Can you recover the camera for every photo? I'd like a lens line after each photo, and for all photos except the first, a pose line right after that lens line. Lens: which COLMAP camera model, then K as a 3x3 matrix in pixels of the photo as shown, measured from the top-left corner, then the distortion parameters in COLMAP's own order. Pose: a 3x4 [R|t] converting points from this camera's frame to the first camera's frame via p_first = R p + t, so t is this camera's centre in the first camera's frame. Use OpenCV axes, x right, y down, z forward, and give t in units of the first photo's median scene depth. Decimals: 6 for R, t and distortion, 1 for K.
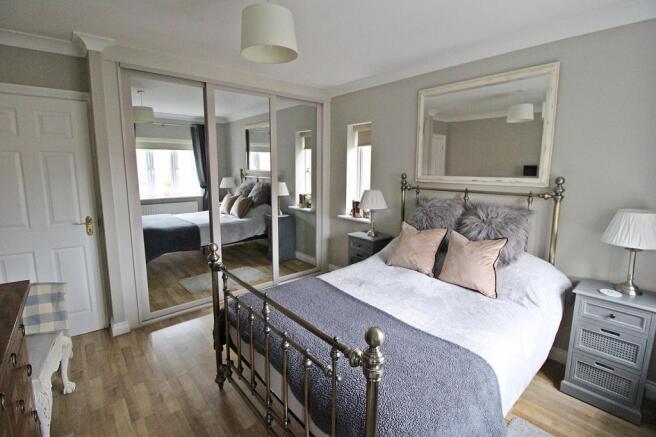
lens RADIAL K [[304.8, 0, 331.3], [0, 304.8, 208.0], [0, 0, 1]] dist [-0.011171, -0.000446]
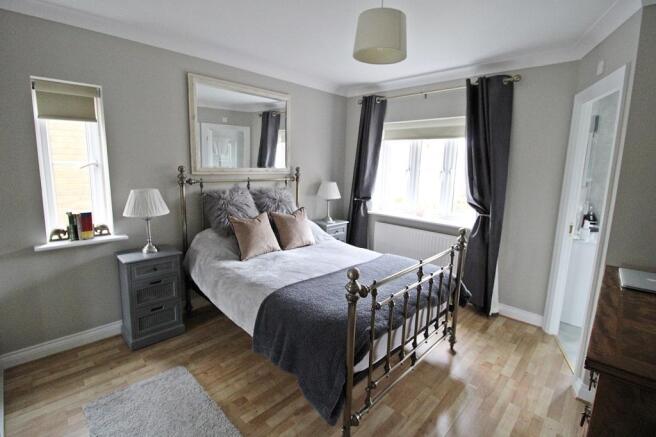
lens RADIAL K [[304.8, 0, 331.3], [0, 304.8, 208.0], [0, 0, 1]] dist [-0.011171, -0.000446]
pose [[-0.097489, -0.159779, 0.982327, -0.764362], [0.099648, 0.980502, 0.169372, -0.116439], [-0.990235, 0.114399, -0.079667, 0.774606]]
